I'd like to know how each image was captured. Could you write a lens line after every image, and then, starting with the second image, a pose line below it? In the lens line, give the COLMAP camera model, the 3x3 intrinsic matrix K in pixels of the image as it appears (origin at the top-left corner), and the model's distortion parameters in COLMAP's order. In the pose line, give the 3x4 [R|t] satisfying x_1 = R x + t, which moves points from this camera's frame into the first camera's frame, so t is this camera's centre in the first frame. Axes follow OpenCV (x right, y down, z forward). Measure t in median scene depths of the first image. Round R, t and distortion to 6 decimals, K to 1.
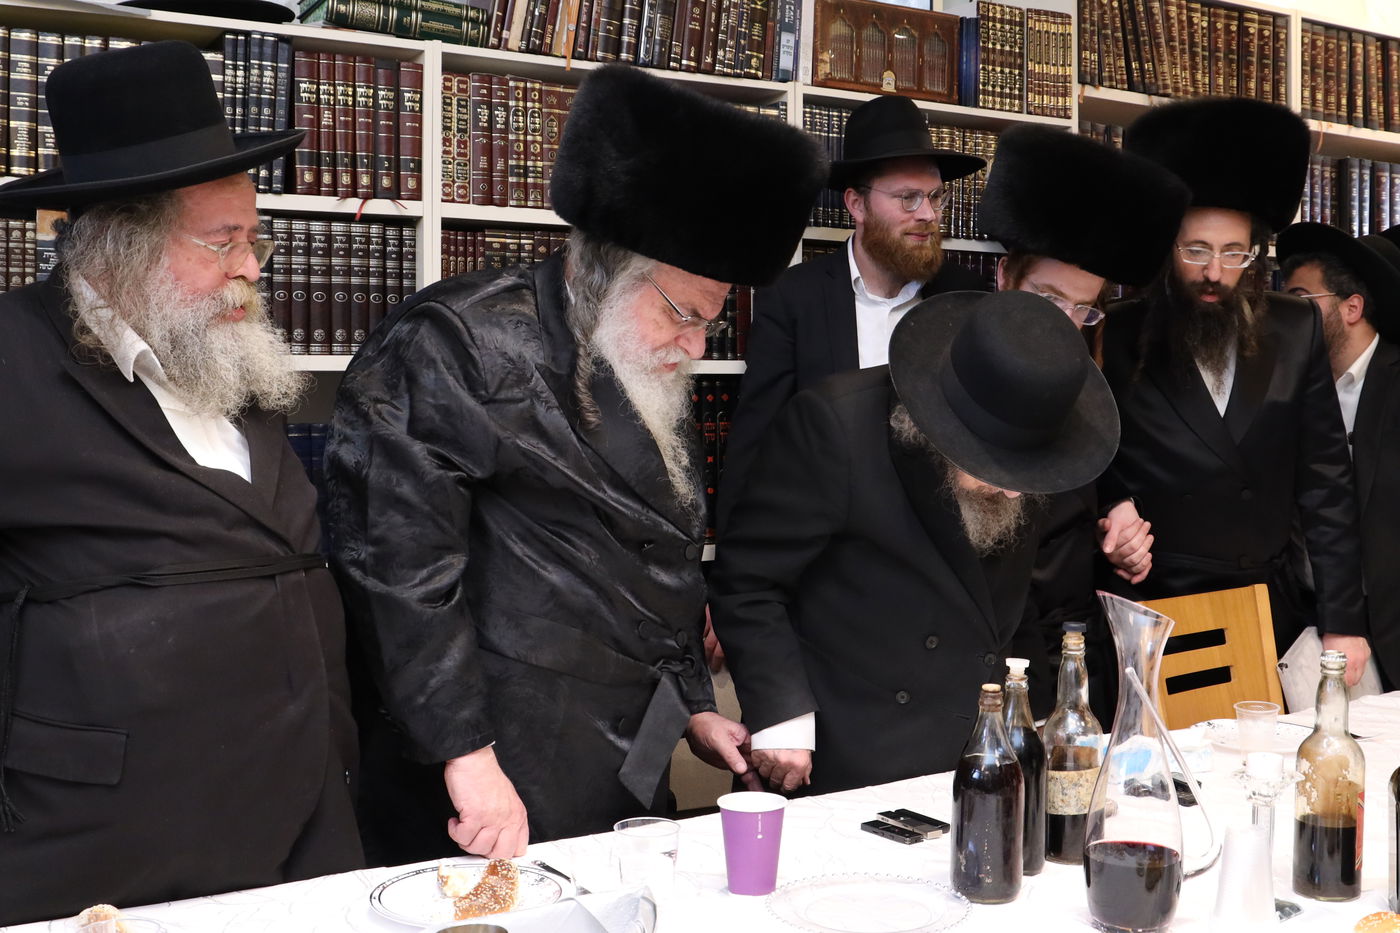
lens RADIAL K [[1555.1, 0, 701.8], [0, 1555.1, 497.2], [0, 0, 1]] dist [-0.078704, 0.046497]
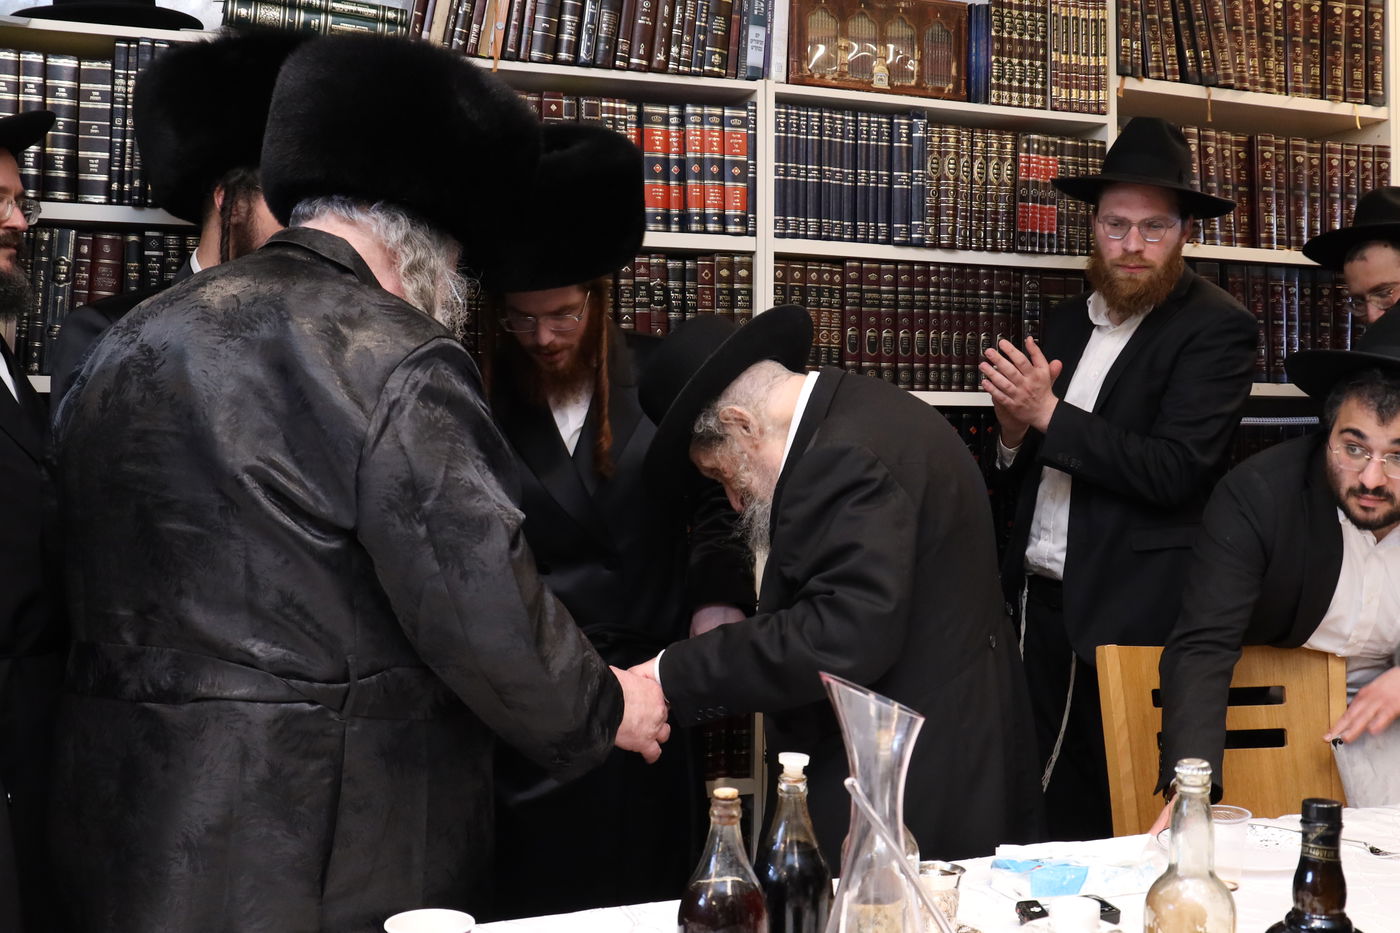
lens RADIAL K [[1534.8, 0, 664.7], [0, 1534.8, 453.1], [0, 0, 1]] dist [-0.065678, 0.030604]
pose [[0.984901, 0.010161, -0.172823, 0.168670], [-0.018213, 0.998818, -0.045067, -0.008996], [0.172161, 0.047534, 0.983921, 0.125720]]
